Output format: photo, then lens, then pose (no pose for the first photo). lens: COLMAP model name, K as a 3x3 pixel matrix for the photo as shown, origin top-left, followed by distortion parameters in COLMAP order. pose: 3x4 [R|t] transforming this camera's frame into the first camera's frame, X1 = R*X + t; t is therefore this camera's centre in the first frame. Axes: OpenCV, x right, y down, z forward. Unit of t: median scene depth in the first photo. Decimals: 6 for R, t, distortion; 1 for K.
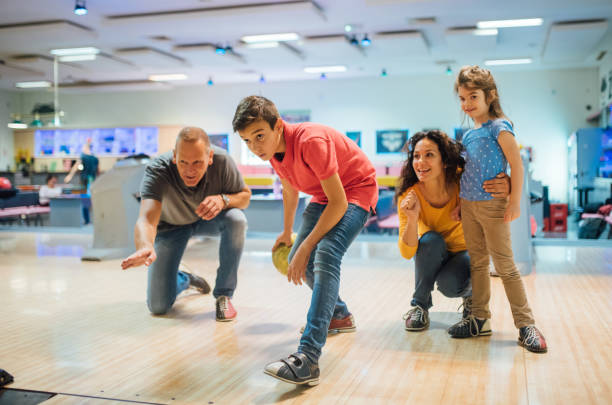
lens RADIAL K [[639.1, 0, 333.9], [0, 639.1, 195.5], [0, 0, 1]] dist [-0.038227, 0.009200]
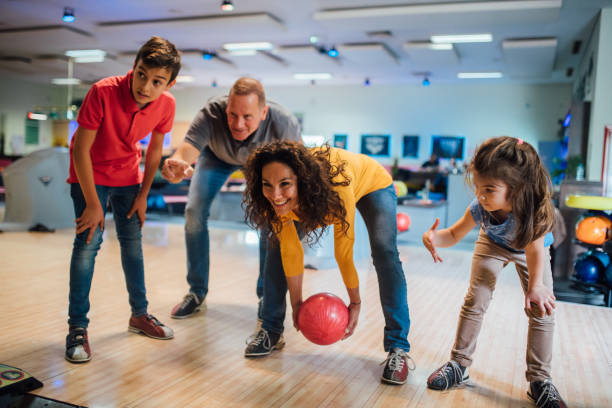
lens RADIAL K [[581.8, 0, 303.6], [0, 581.8, 206.2], [0, 0, 1]] dist [-0.065646, 0.088433]
pose [[0.991850, 0.058744, -0.113057, 0.120974], [-0.055954, 0.998049, 0.027697, -0.002511], [0.114463, -0.021145, 0.993202, 0.004771]]
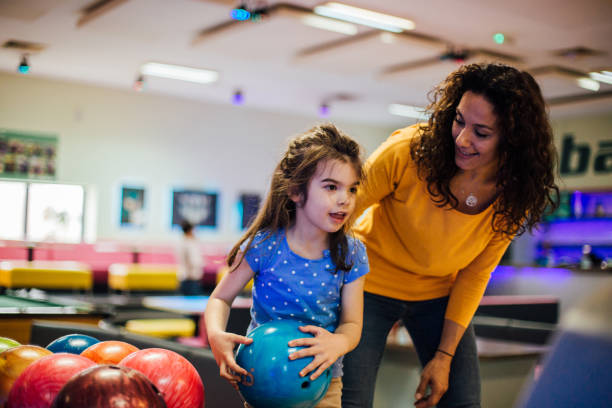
lens RADIAL K [[894.1, 0, 306.0], [0, 894.1, 204.0], [0, 0, 1]] dist [-0.102208, -0.003320]
pose [[0.626821, 0.070362, 0.775979, -0.661760], [-0.006813, 0.996371, -0.084843, -0.027752], [-0.779133, 0.047894, 0.625026, 0.555508]]
